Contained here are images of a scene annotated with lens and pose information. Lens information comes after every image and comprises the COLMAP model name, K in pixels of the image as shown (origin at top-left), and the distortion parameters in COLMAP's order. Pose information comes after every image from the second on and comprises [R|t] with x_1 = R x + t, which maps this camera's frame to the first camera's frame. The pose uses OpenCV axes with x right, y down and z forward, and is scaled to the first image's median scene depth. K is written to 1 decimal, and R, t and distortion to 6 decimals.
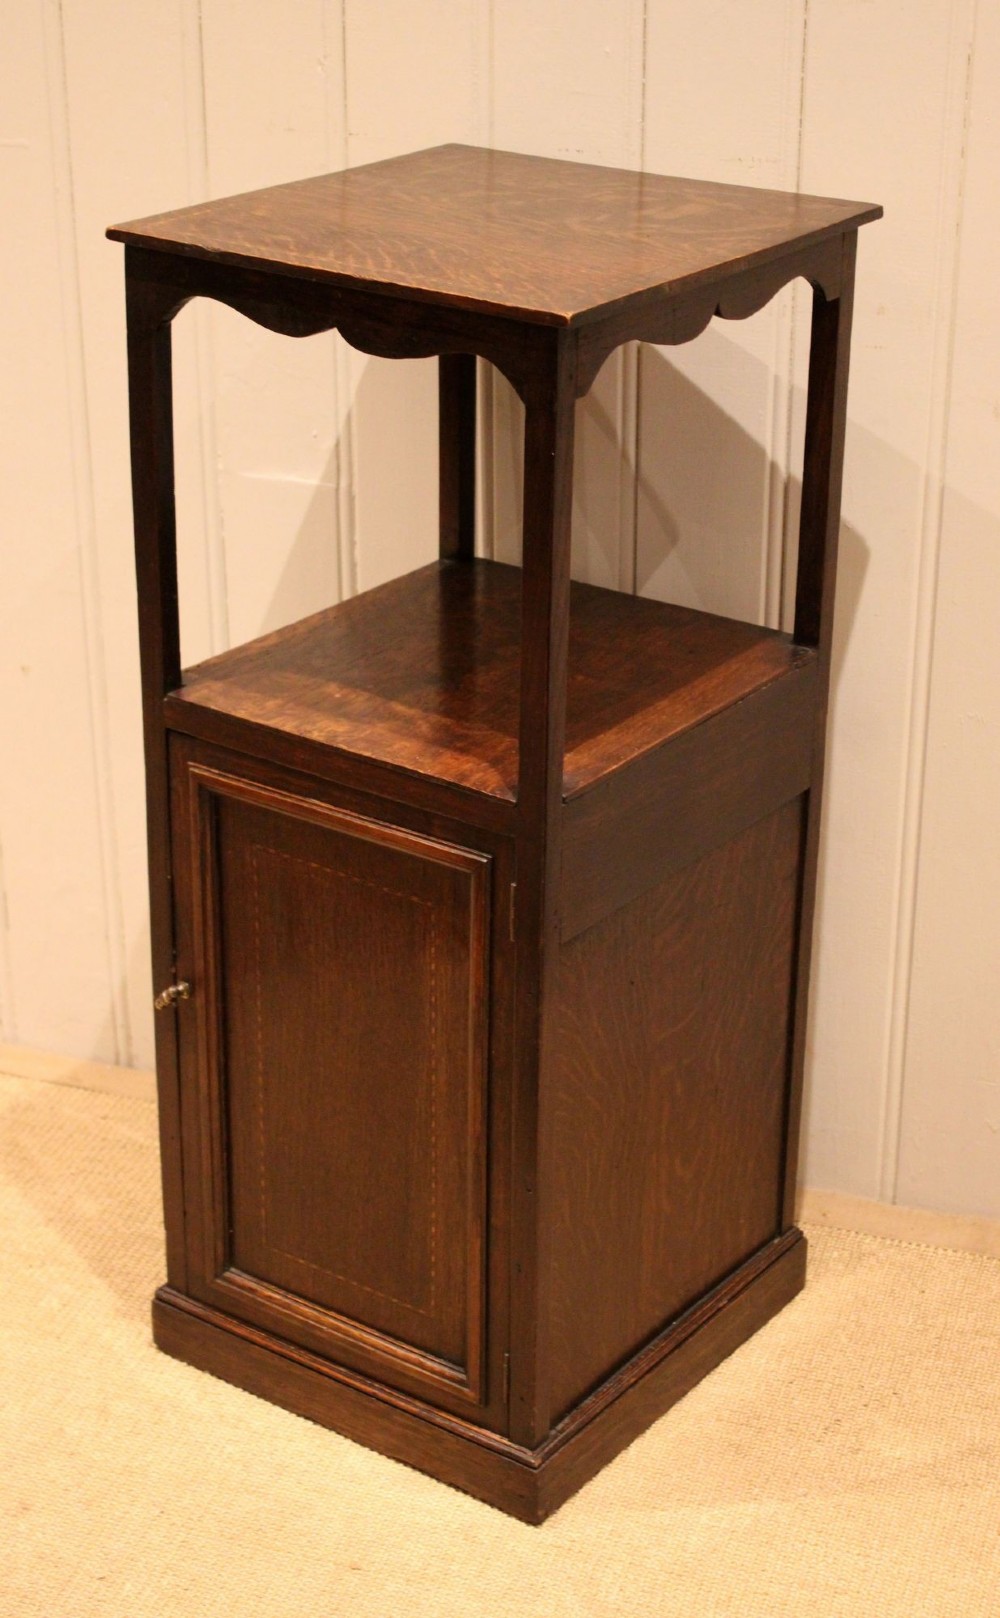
lens RADIAL K [[2802.5, 0, 500.0], [0, 2802.5, 809.0], [0, 0, 1]] dist [0.014139, -0.074765]
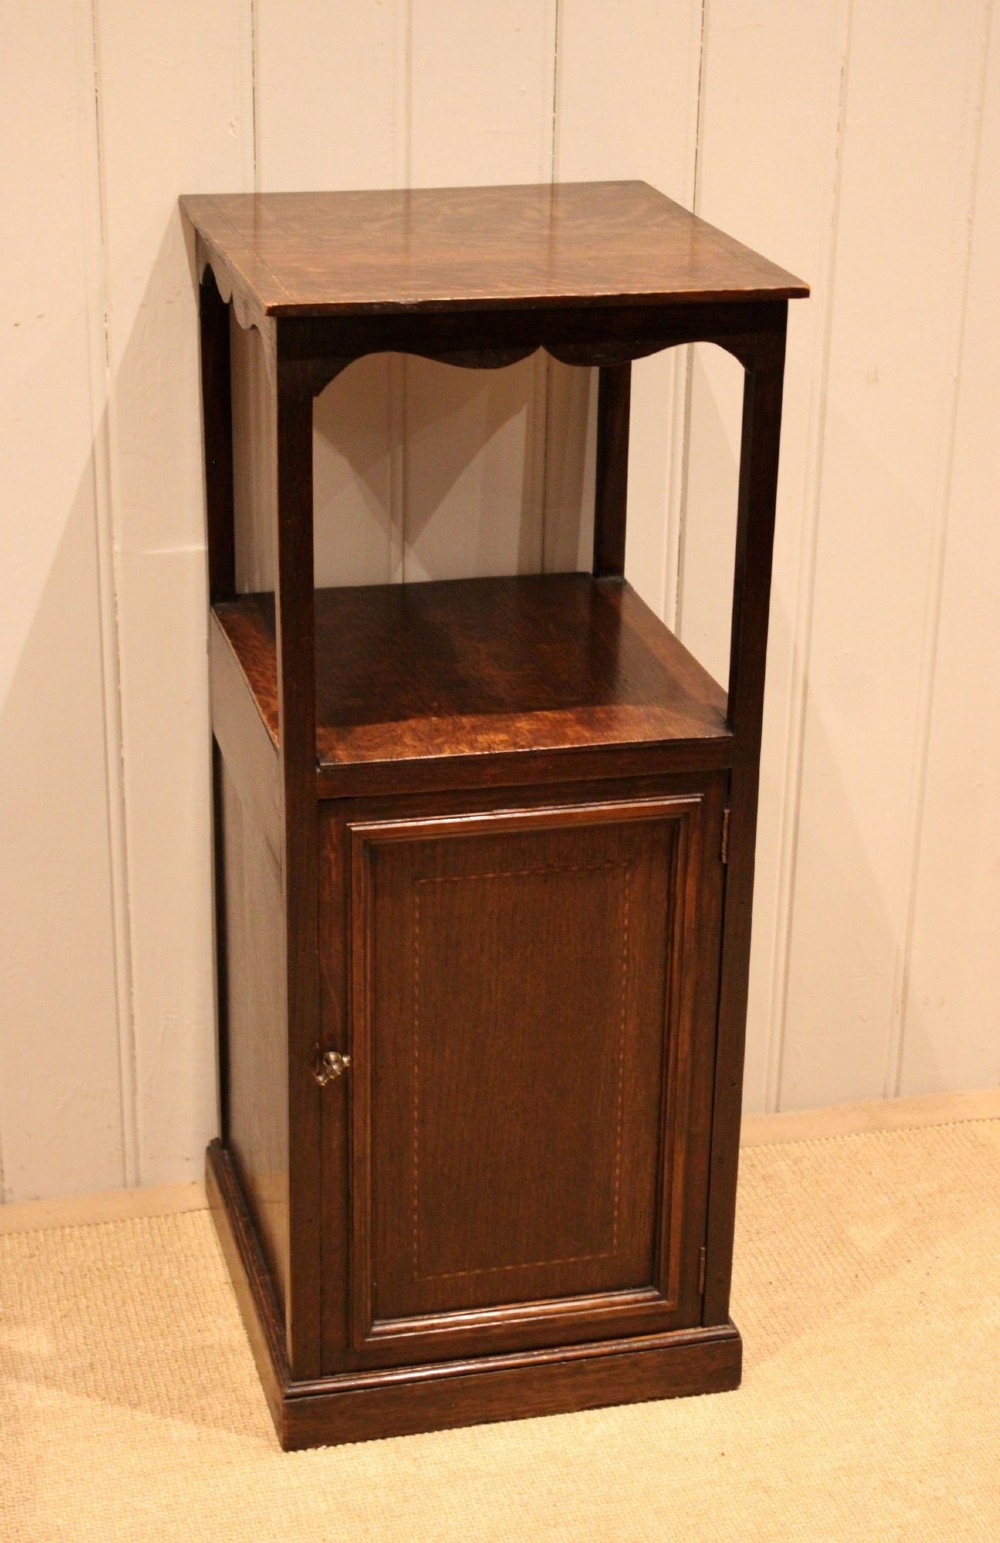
lens RADIAL K [[2774.2, 0, 496.9], [0, 2774.2, 737.4], [0, 0, 1]] dist [0.023122, 0.001986]
pose [[0.643855, -0.282873, 0.710938, -0.754909], [0.300687, 0.947941, 0.104858, -0.130855], [-0.703589, 0.146257, 0.695393, 0.270425]]
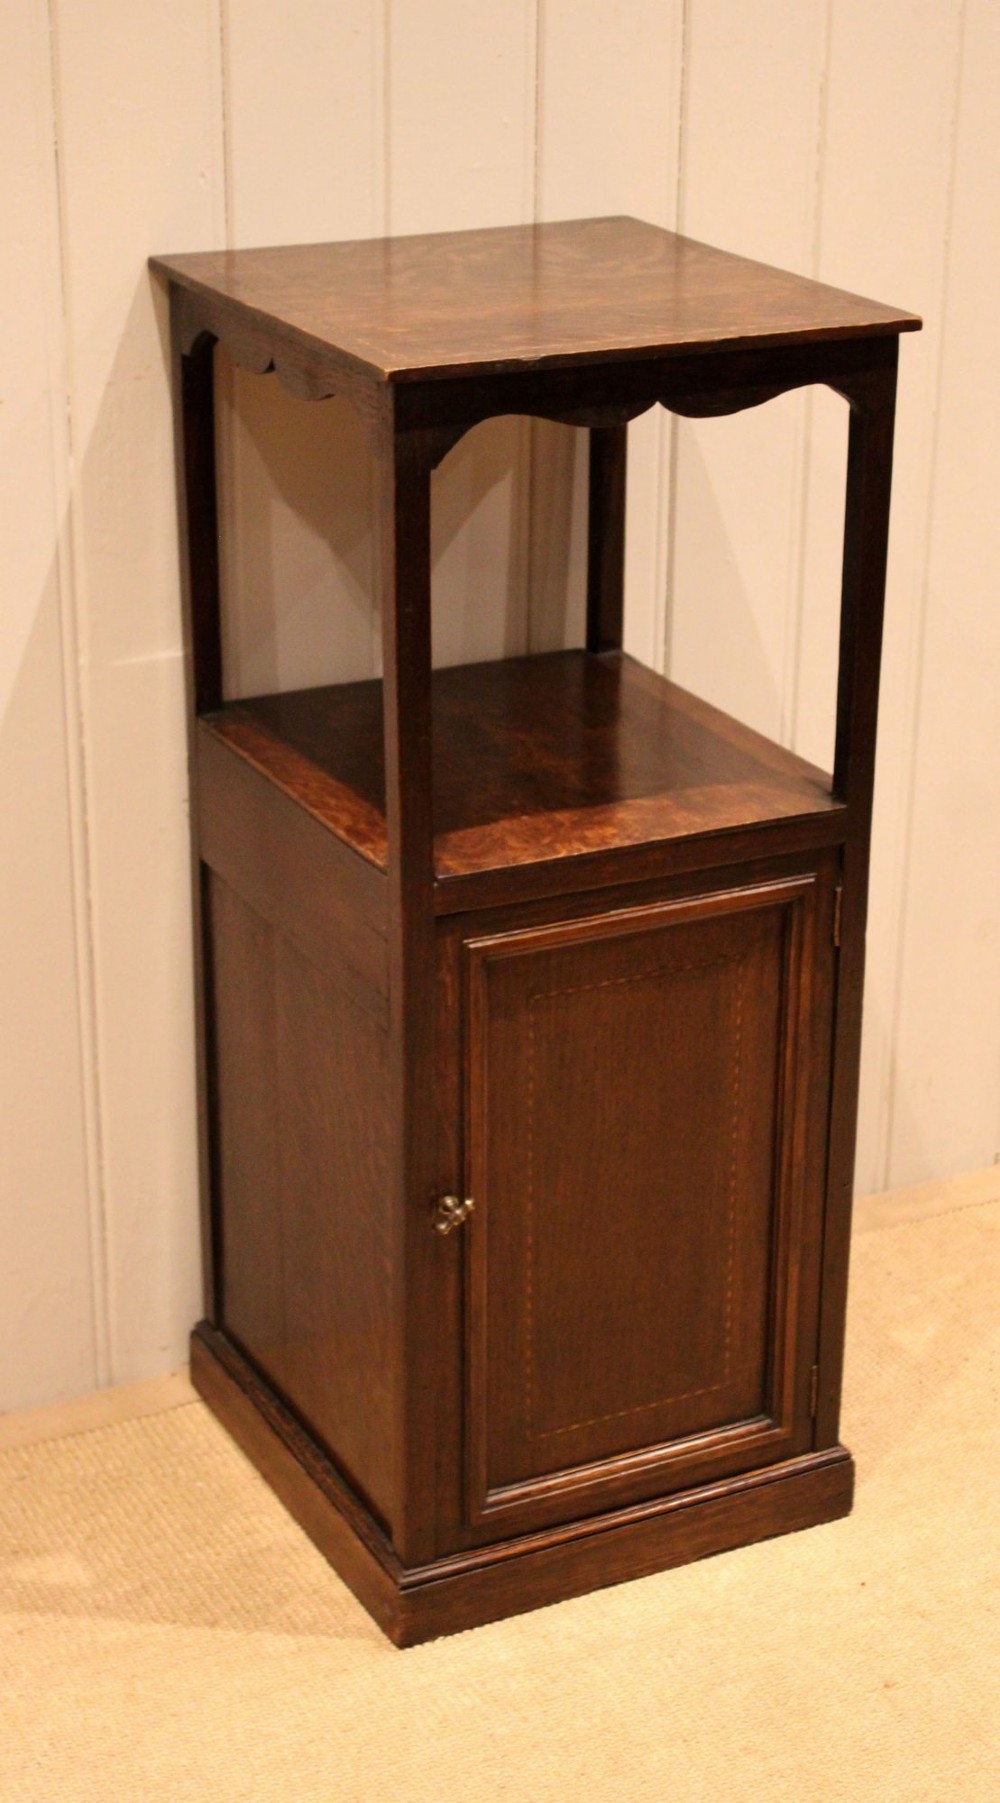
lens RADIAL K [[3139.3, 0, 542.5], [0, 3139.3, 849.2], [0, 0, 1]] dist [0.002158, 0.100227]
pose [[0.451396, -0.332639, 0.828005, -0.905792], [0.356184, 0.917959, 0.174599, -0.206563], [-0.818153, 0.216109, 0.532844, 0.432044]]
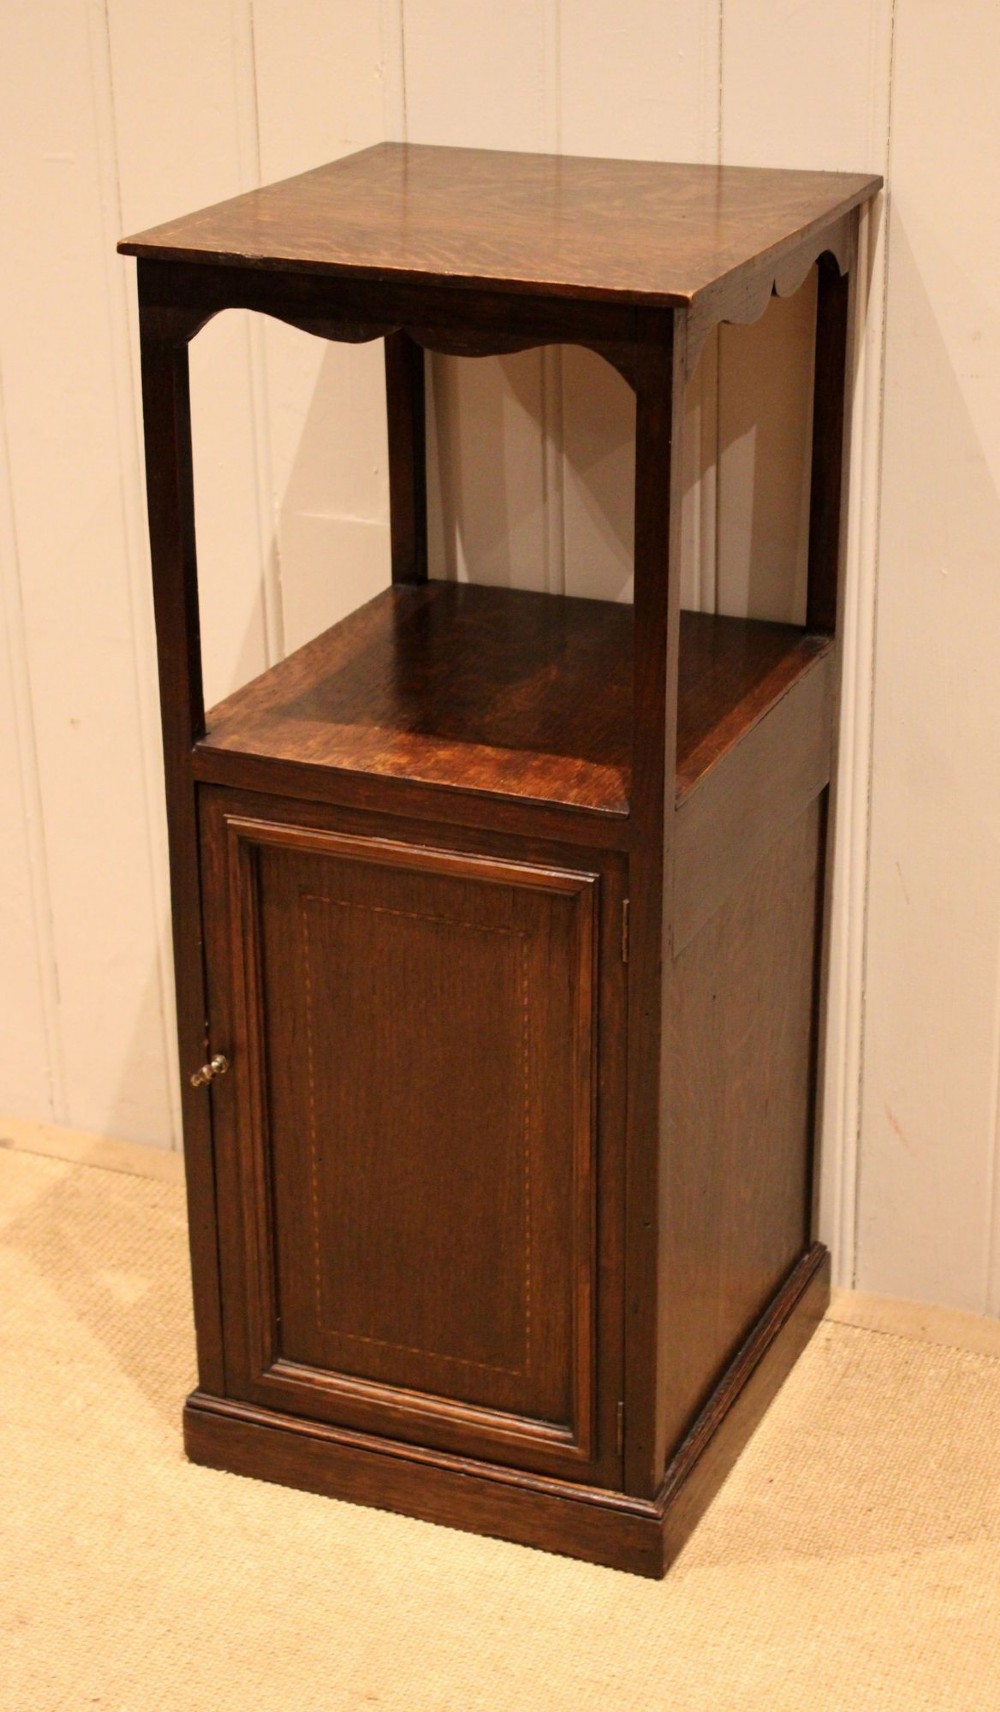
lens RADIAL K [[2969.3, 0, 553.1], [0, 2969.3, 832.6], [0, 0, 1]] dist [0.001484, -0.012759]
pose [[0.973071, -0.100461, 0.207461, -0.206233], [0.104281, 0.994519, -0.007534, 0.007921], [-0.205567, 0.028966, 0.978214, 0.017590]]
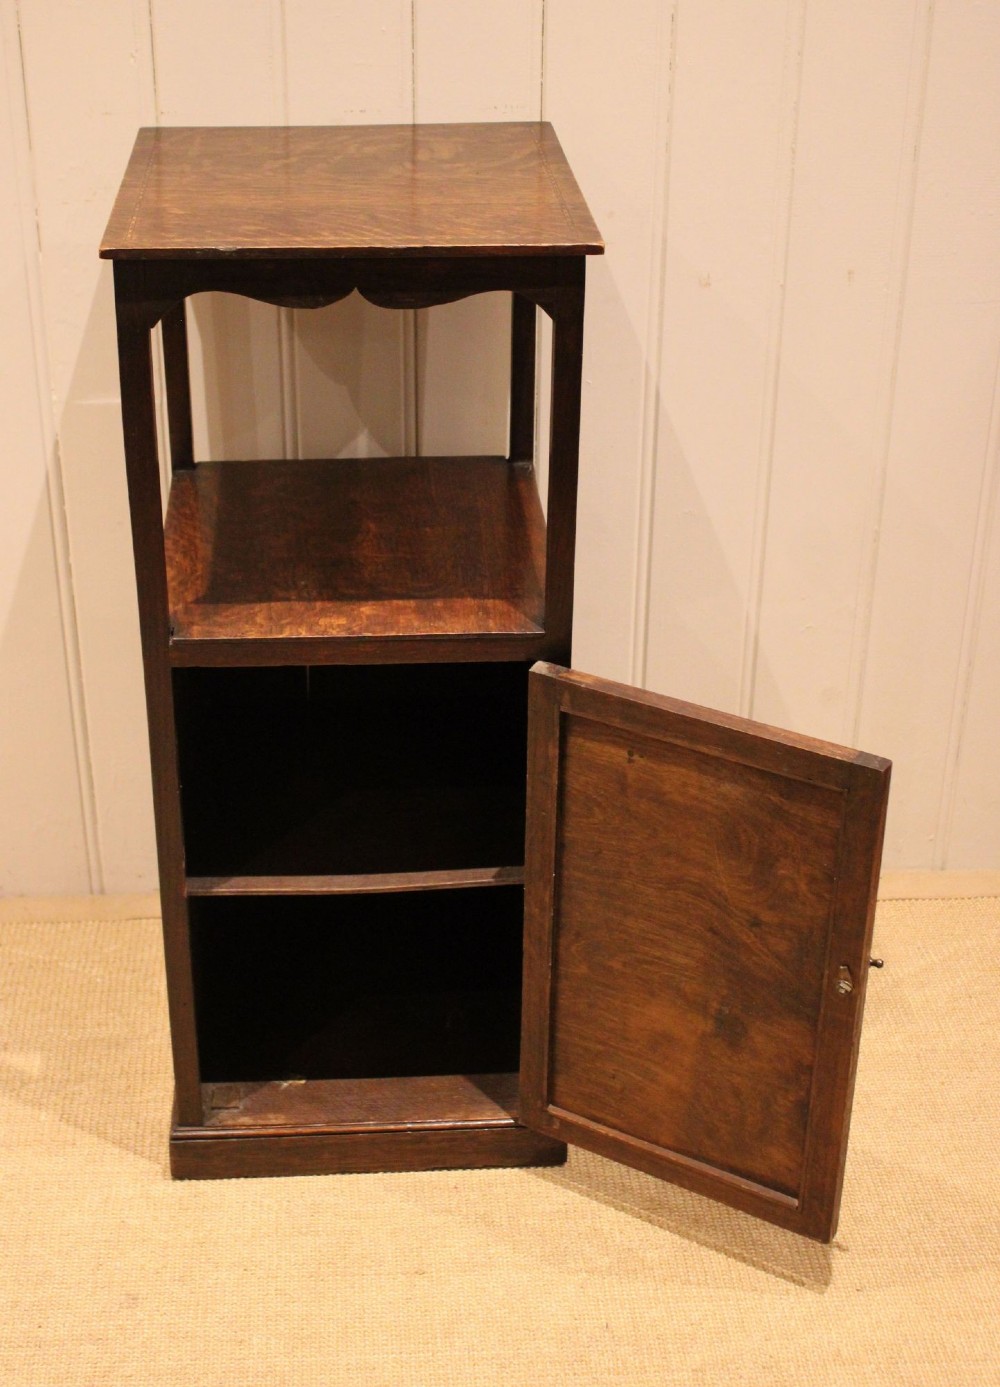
lens RADIAL K [[2048.4, 0, 457.2], [0, 2048.4, 614.7], [0, 0, 1]] dist [-0.031501, -0.000547]
pose [[0.776416, -0.290237, 0.559411, -0.484371], [0.260220, 0.956082, 0.134877, -0.130271], [-0.573989, 0.040850, 0.817843, 0.242507]]
